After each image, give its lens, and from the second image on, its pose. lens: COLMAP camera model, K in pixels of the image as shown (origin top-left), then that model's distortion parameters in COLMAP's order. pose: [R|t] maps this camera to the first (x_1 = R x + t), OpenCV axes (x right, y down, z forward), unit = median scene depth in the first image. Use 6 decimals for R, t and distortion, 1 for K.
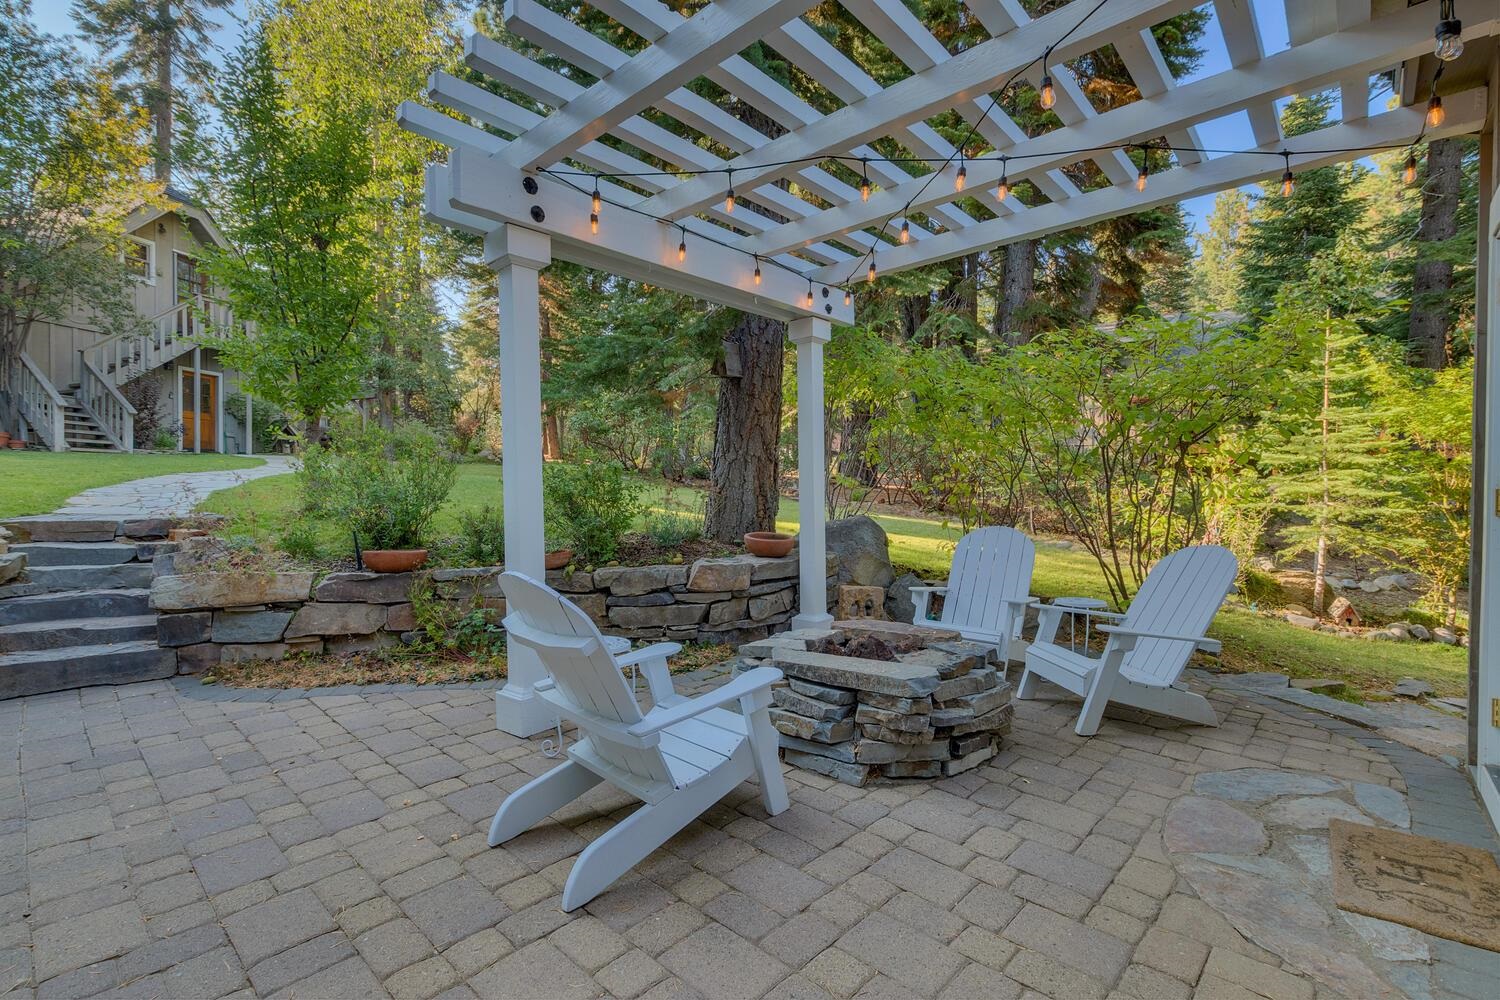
lens RADIAL K [[683.9, 0, 735.3], [0, 683.9, 500.5], [0, 0, 1]] dist [0.015818, 0.000816]
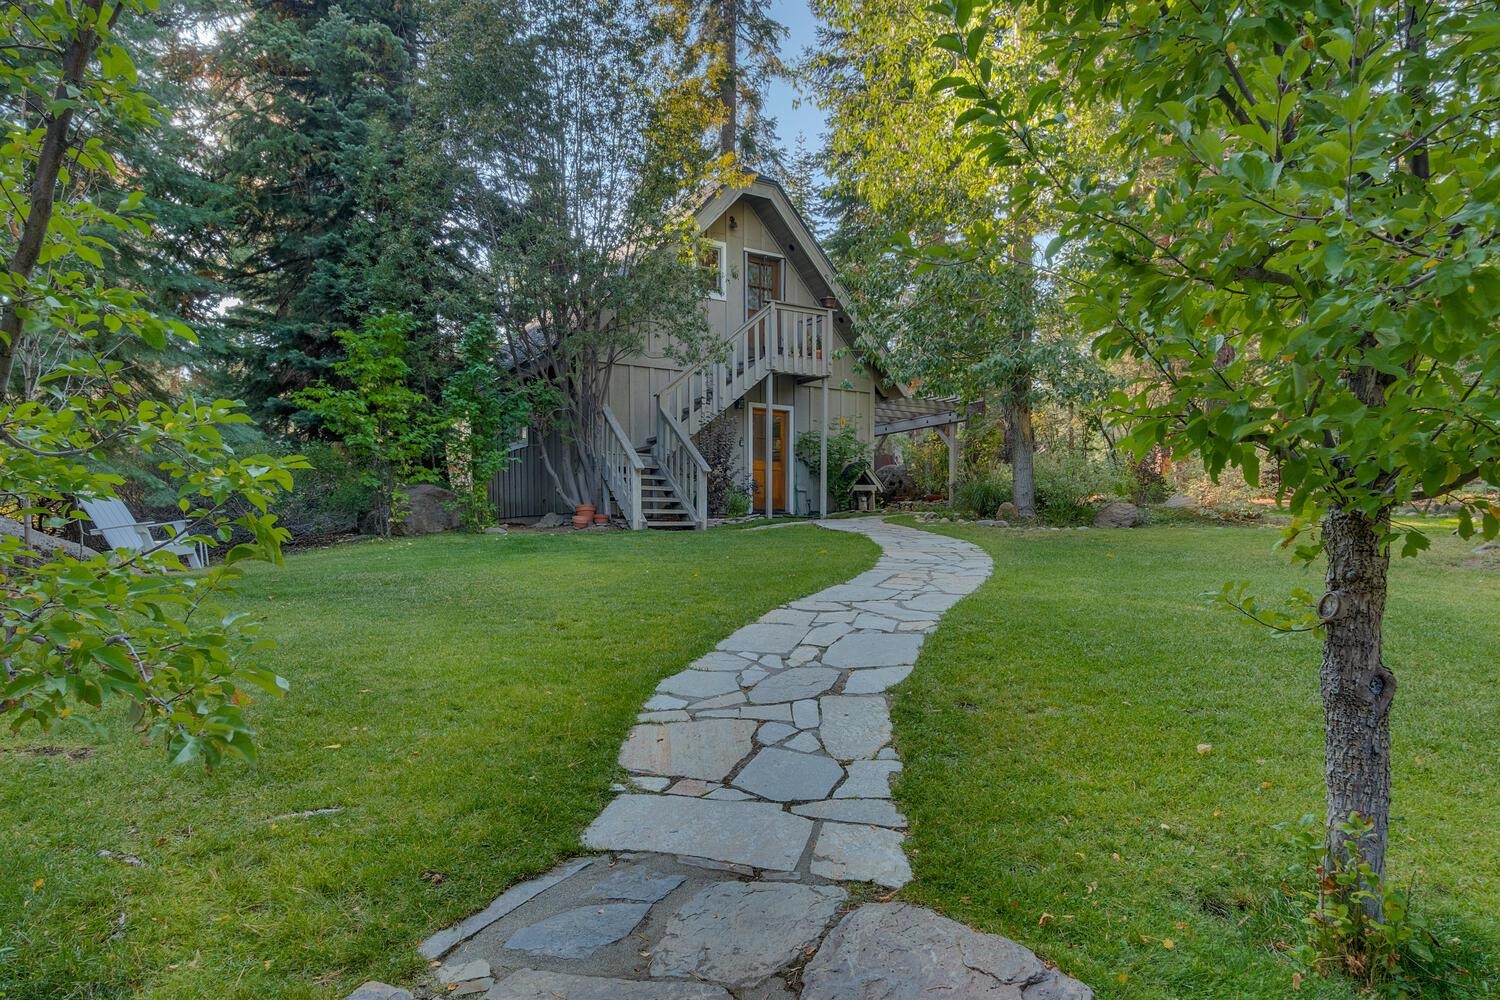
lens RADIAL K [[683.9, 0, 735.3], [0, 683.9, 500.5], [0, 0, 1]] dist [0.015818, 0.000816]
pose [[0.799320, -0.019575, -0.600586, -0.396281], [0.009159, 0.999750, -0.020395, -0.077451], [0.600836, 0.010802, 0.799300, 0.422601]]
